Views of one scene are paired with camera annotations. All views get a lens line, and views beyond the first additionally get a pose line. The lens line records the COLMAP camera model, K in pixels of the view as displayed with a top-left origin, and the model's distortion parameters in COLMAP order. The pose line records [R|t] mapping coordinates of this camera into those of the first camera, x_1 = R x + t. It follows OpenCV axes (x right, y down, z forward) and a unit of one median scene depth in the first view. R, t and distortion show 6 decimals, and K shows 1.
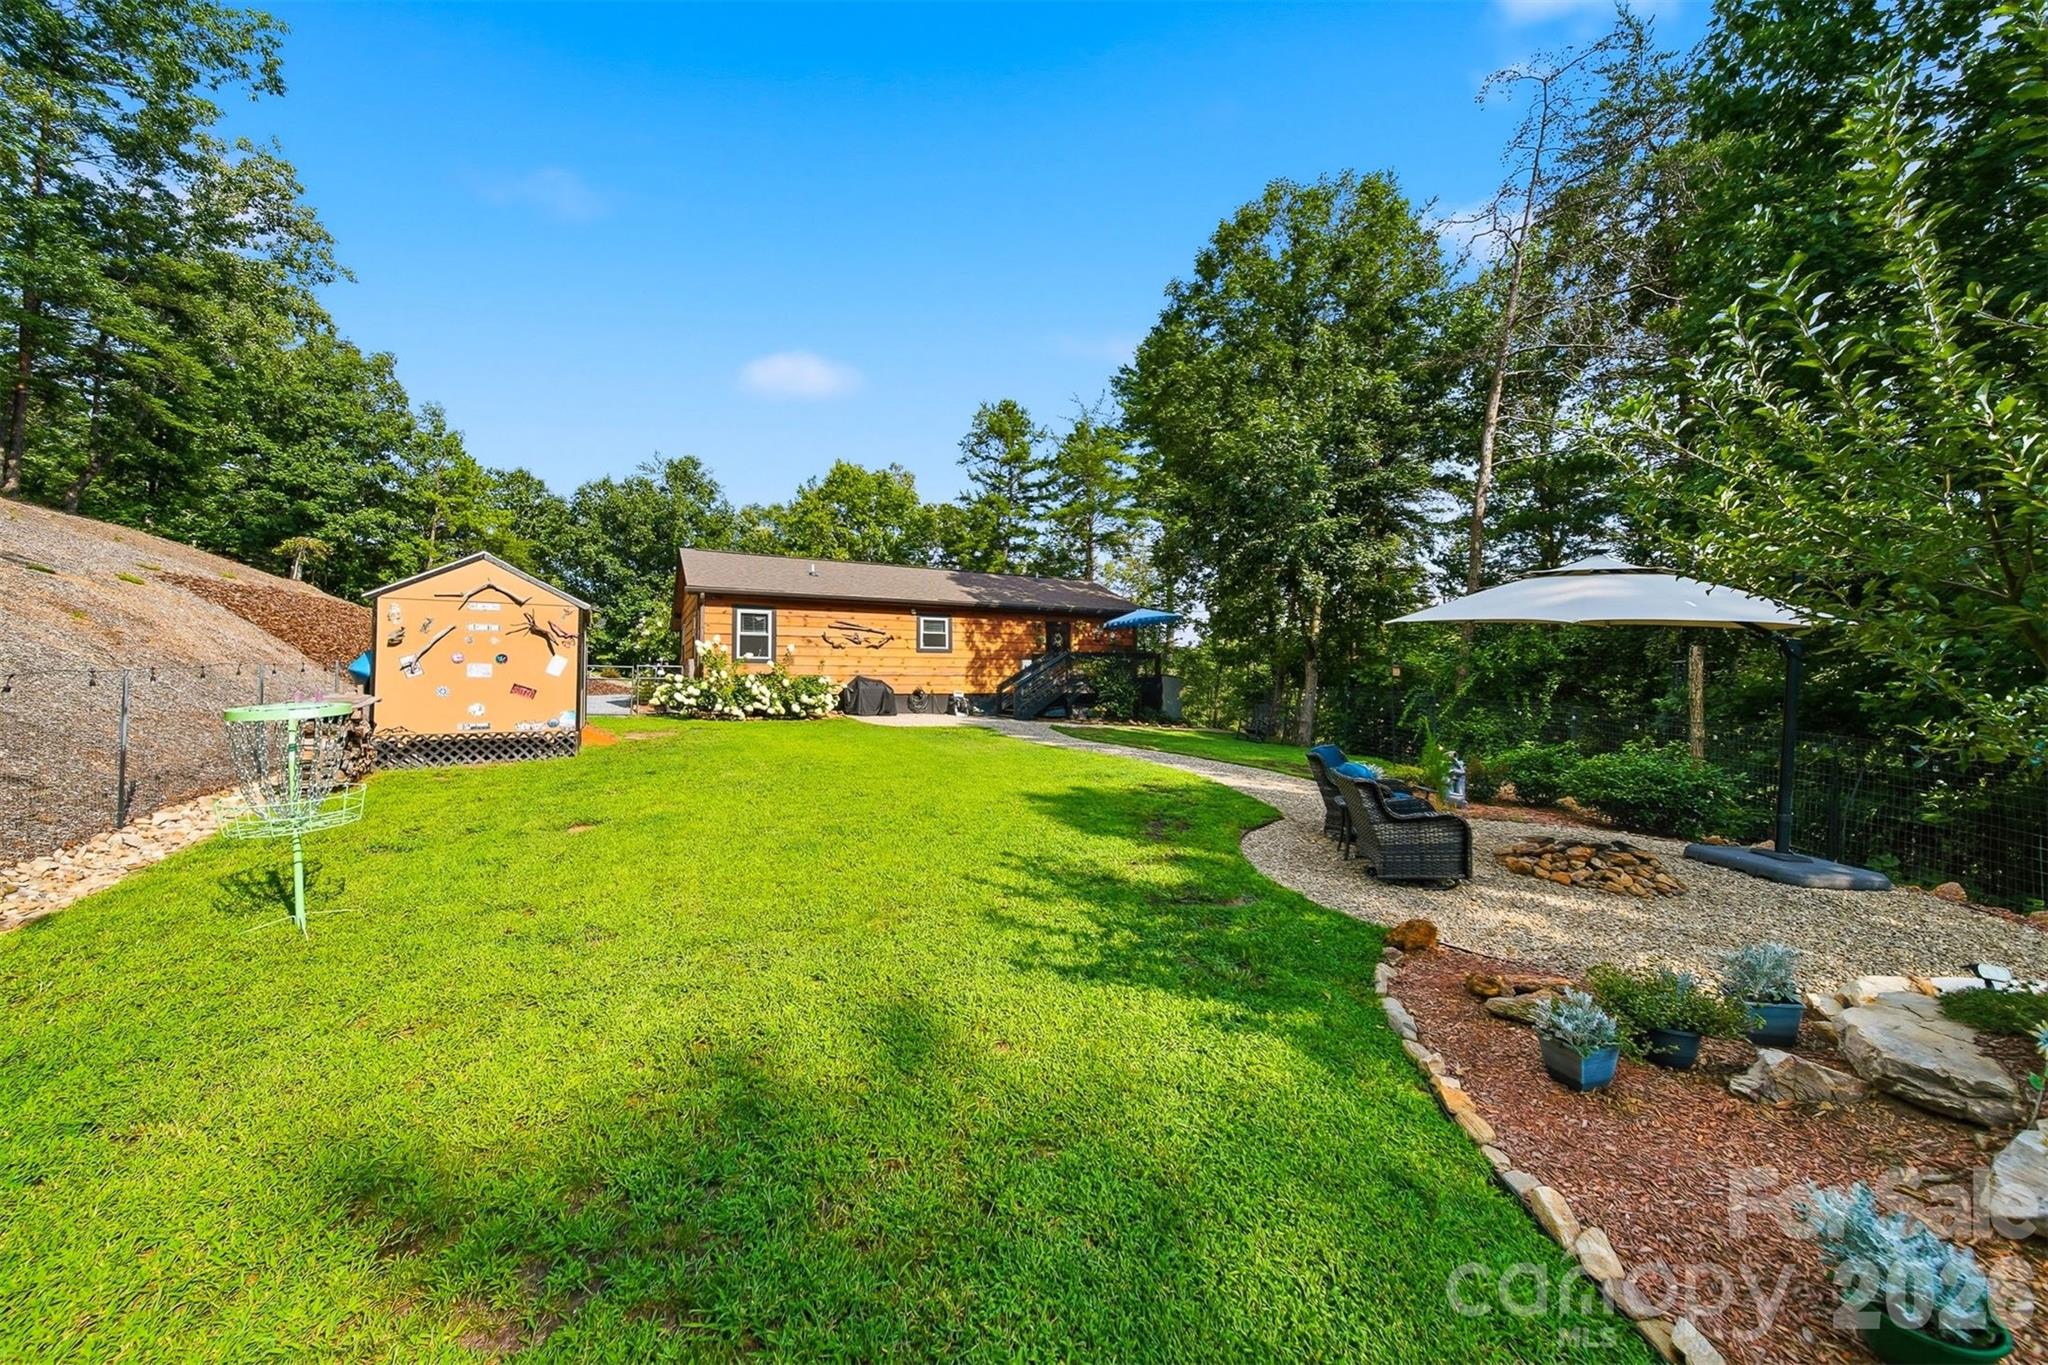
lens RADIAL K [[749.6, 0, 1024.0], [0, 749.6, 682.5], [0, 0, 1]] dist [-0.000468, -0.000046]
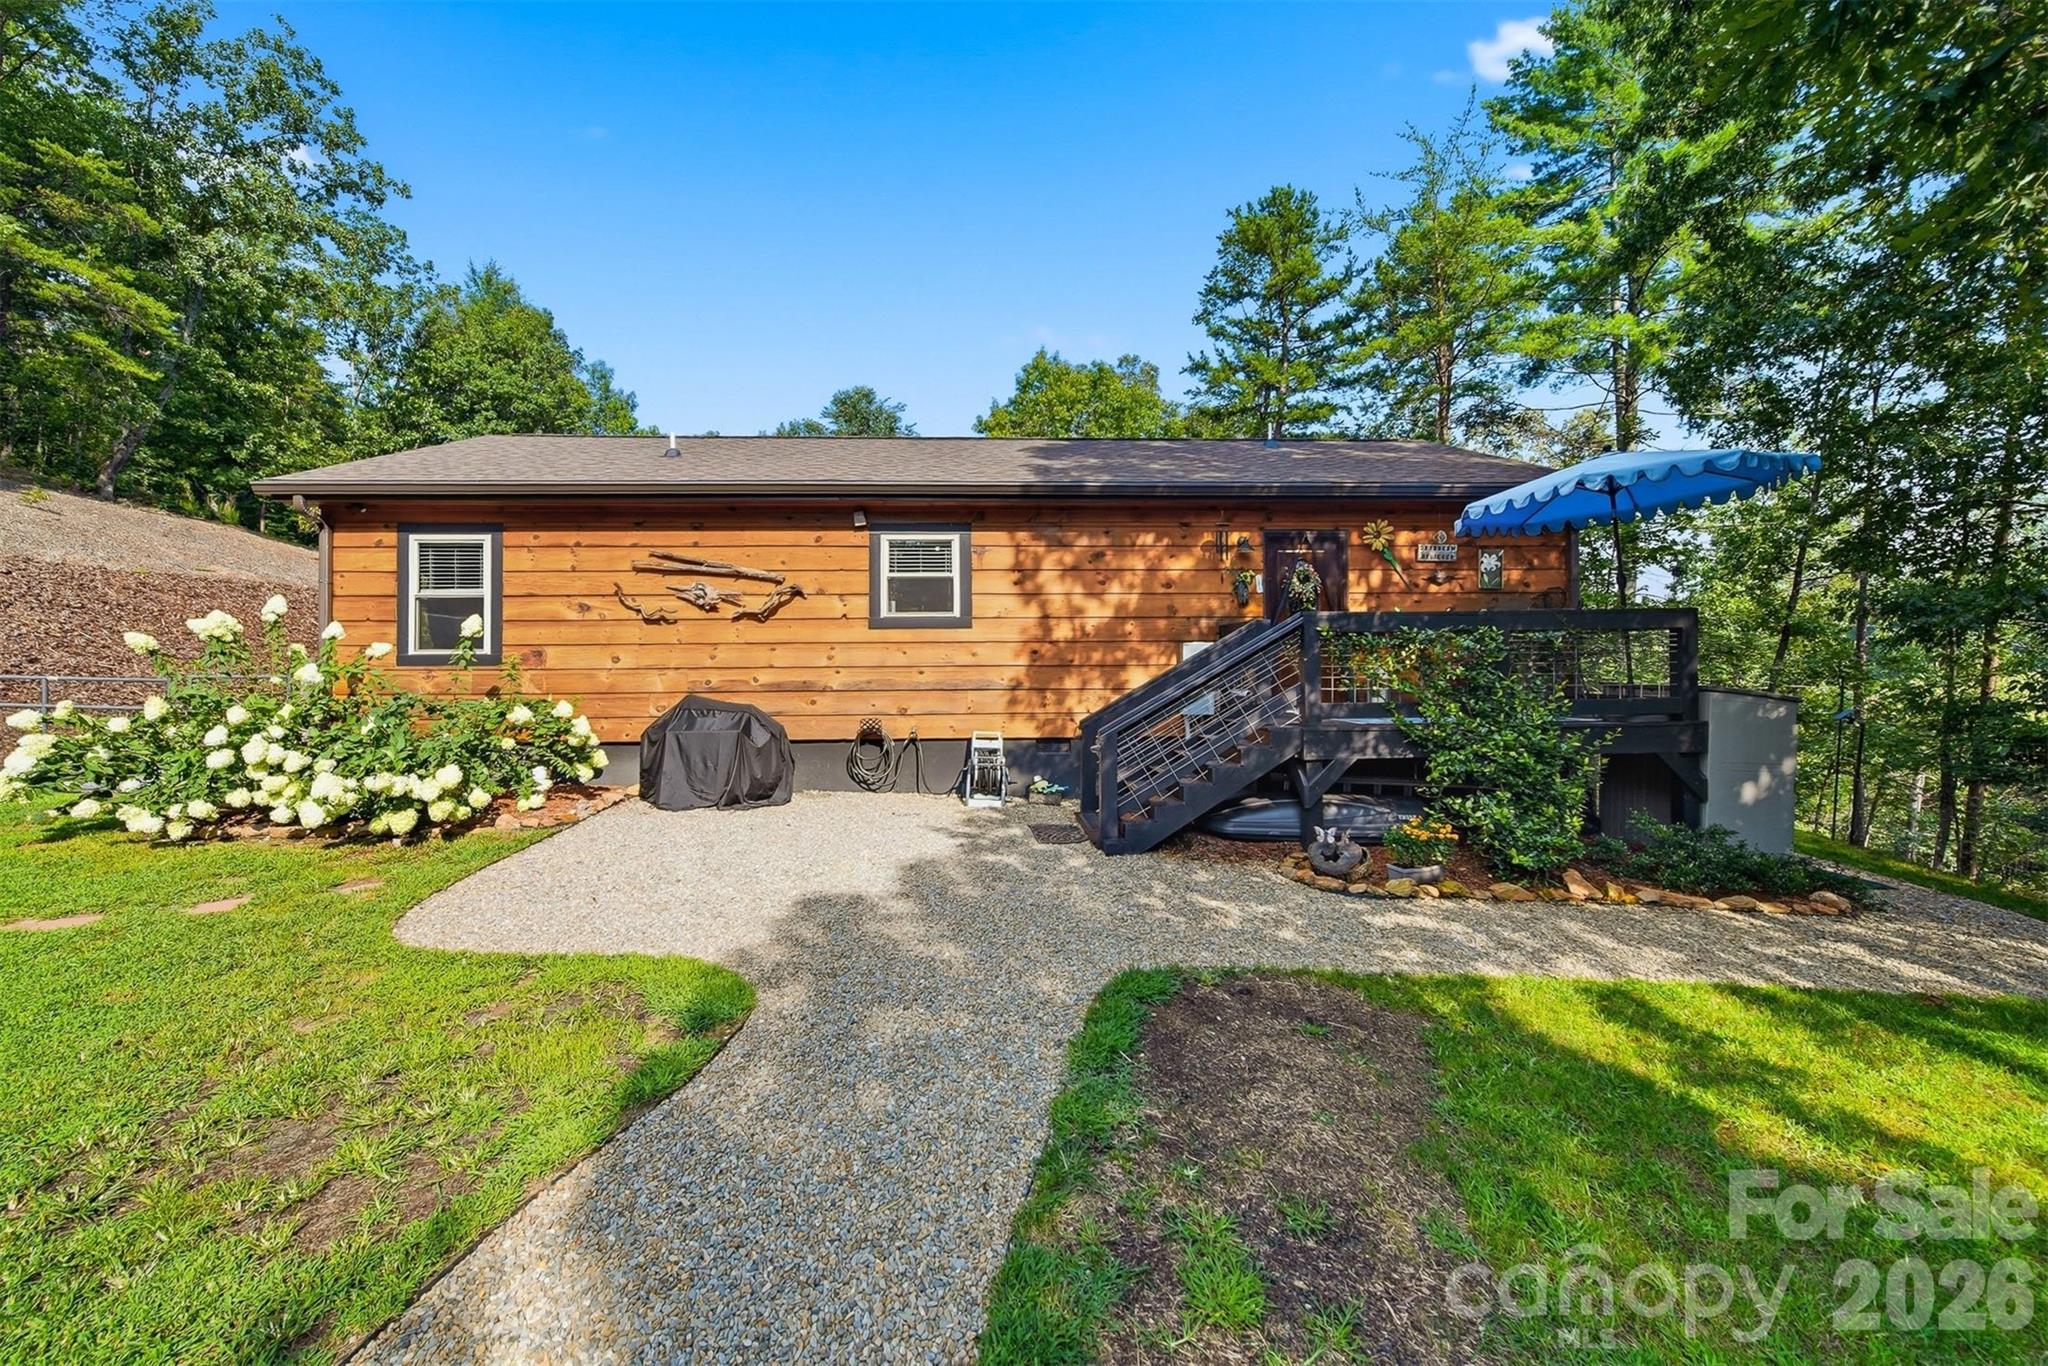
lens RADIAL K [[772.0, 0, 983.2], [0, 772.0, 672.3], [0, 0, 1]] dist [0.001444, 0.000184]
pose [[0.894736, 0.001639, -0.446592, 0.078039], [0.006031, 0.999858, 0.015752, -0.023456], [0.446554, -0.016787, 0.894599, 0.659806]]
